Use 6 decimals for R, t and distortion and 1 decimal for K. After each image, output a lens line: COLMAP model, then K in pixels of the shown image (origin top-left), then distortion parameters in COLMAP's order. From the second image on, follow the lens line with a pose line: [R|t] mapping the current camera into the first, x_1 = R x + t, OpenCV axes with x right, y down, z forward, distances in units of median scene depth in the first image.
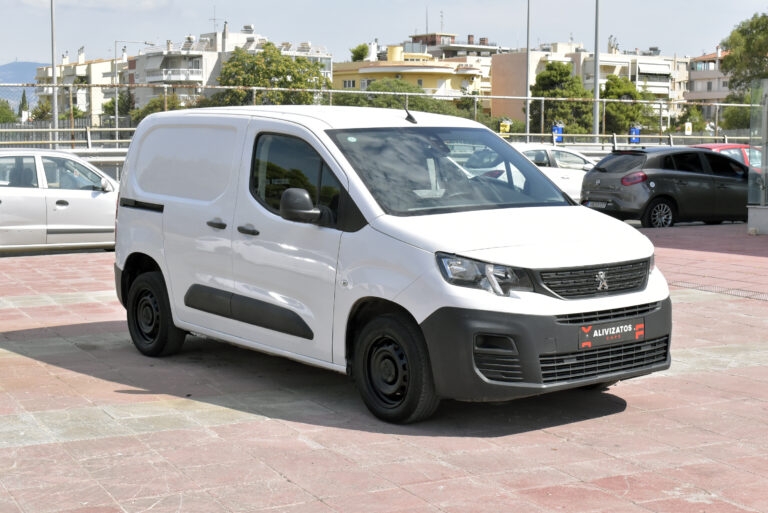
lens RADIAL K [[1279.2, 0, 384.0], [0, 1279.2, 256.5], [0, 0, 1]] dist [-0.012572, -0.078979]
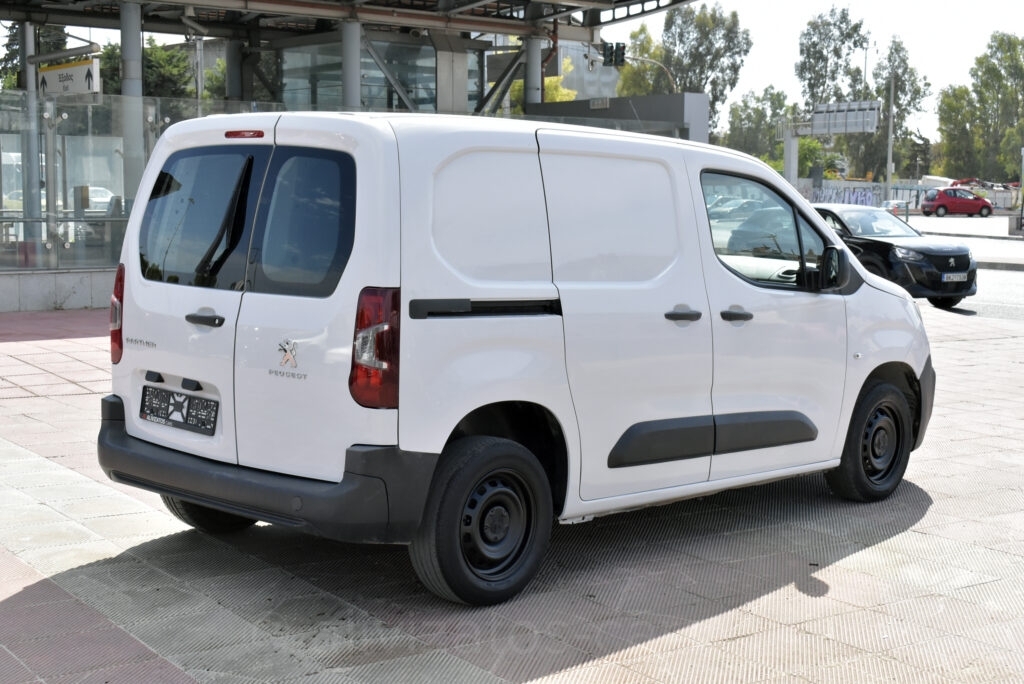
lens RADIAL K [[1505.4, 0, 512.0], [0, 1505.4, 342.0], [0, 0, 1]] dist [0.003310, -0.083992]
pose [[-0.139664, -0.098348, 0.985303, -1.181330], [0.080323, 0.990651, 0.110268, -0.139776], [-0.986936, 0.094543, -0.130459, 1.659741]]
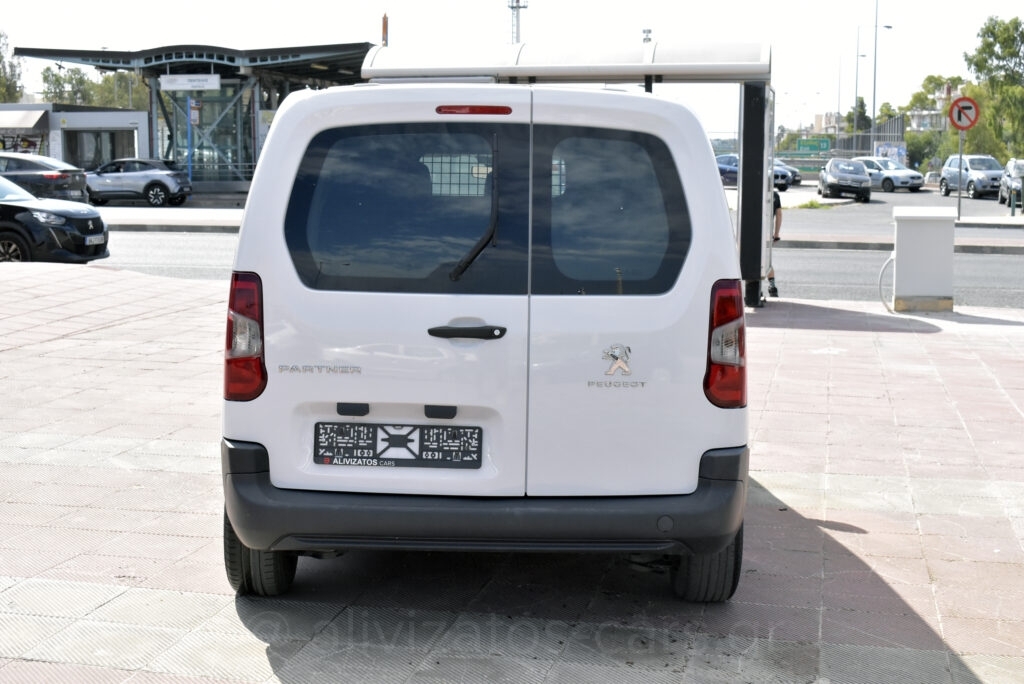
lens RADIAL K [[1505.4, 0, 512.0], [0, 1505.4, 342.0], [0, 0, 1]] dist [0.003310, -0.083992]
pose [[-0.789944, -0.079868, 0.607955, -0.817571], [0.048470, 0.980245, 0.191755, -0.195530], [-0.611260, 0.180943, -0.770468, 2.183293]]
